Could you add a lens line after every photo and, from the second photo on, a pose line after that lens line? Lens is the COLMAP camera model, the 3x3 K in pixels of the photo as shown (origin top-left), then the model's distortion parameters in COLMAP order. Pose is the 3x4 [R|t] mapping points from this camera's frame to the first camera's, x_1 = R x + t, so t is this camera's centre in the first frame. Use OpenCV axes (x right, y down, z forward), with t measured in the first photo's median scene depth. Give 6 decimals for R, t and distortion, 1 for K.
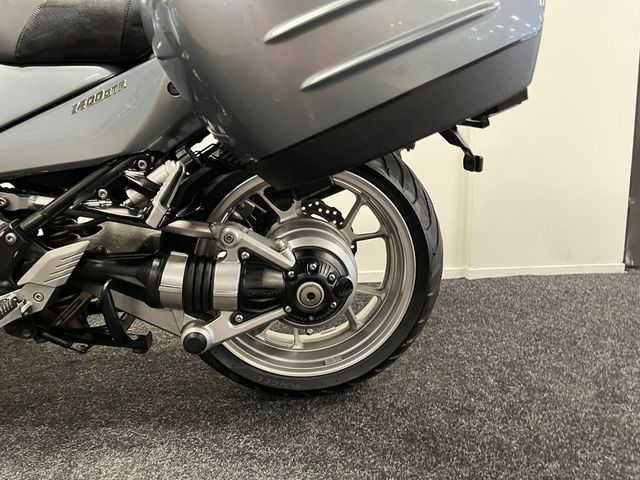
lens RADIAL K [[481.2, 0, 320.0], [0, 481.2, 240.0], [0, 0, 1]] dist [0.062607, -0.086549]
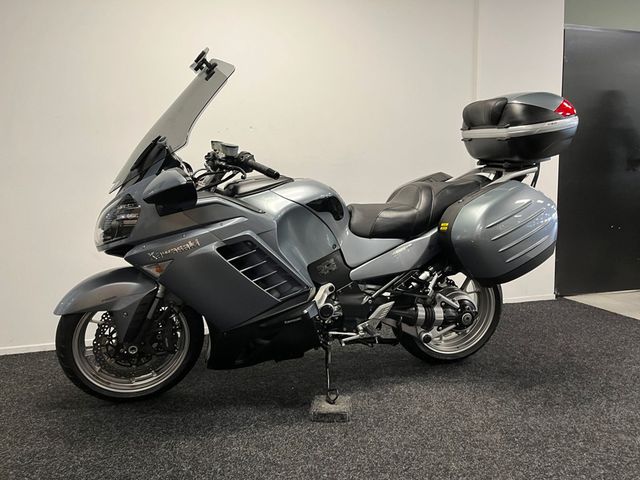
lens RADIAL K [[481.2, 0, 320.0], [0, 481.2, 240.0], [0, 0, 1]] dist [0.062607, -0.086549]
pose [[0.985537, -0.025289, 0.167561, -1.197781], [0.035563, 0.997648, -0.058601, -0.177846], [-0.165684, 0.063713, 0.984119, -1.439942]]
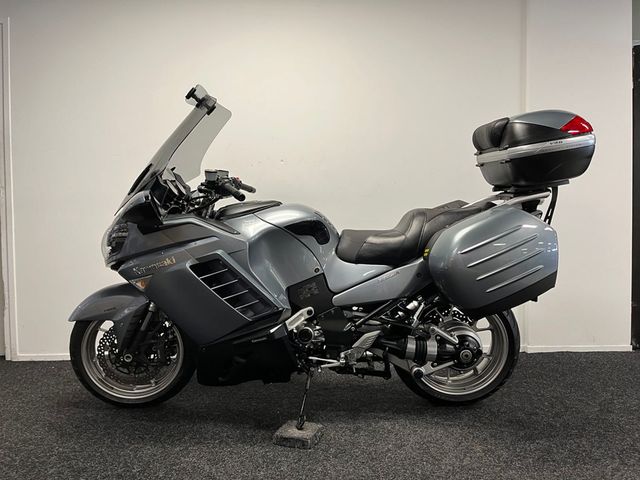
lens RADIAL K [[482.0, 0, 313.3], [0, 482.0, 245.4], [0, 0, 1]] dist [0.070014, -0.096332]
pose [[0.995909, 0.006830, -0.090102, -0.545118], [-0.019002, 0.990673, -0.134929, -0.085187], [0.088340, 0.136089, 0.986750, -1.481275]]
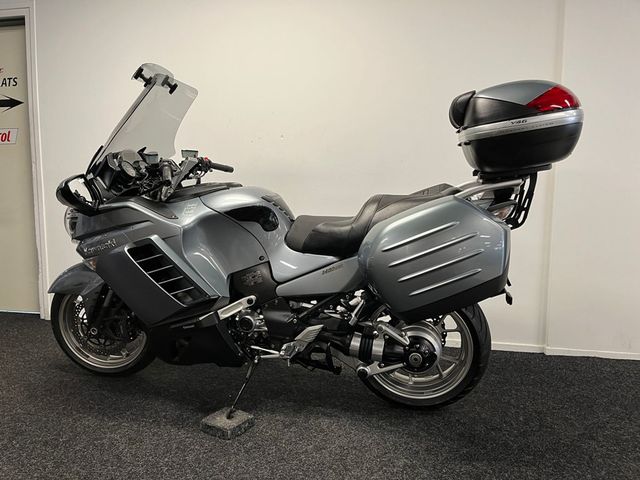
lens RADIAL K [[482.0, 0, 313.3], [0, 482.0, 245.4], [0, 0, 1]] dist [0.070014, -0.096332]
pose [[0.951766, 0.055278, -0.301806, 0.168418], [-0.074374, 0.995866, -0.052145, -0.240871], [0.297676, 0.072076, 0.951942, -1.226574]]
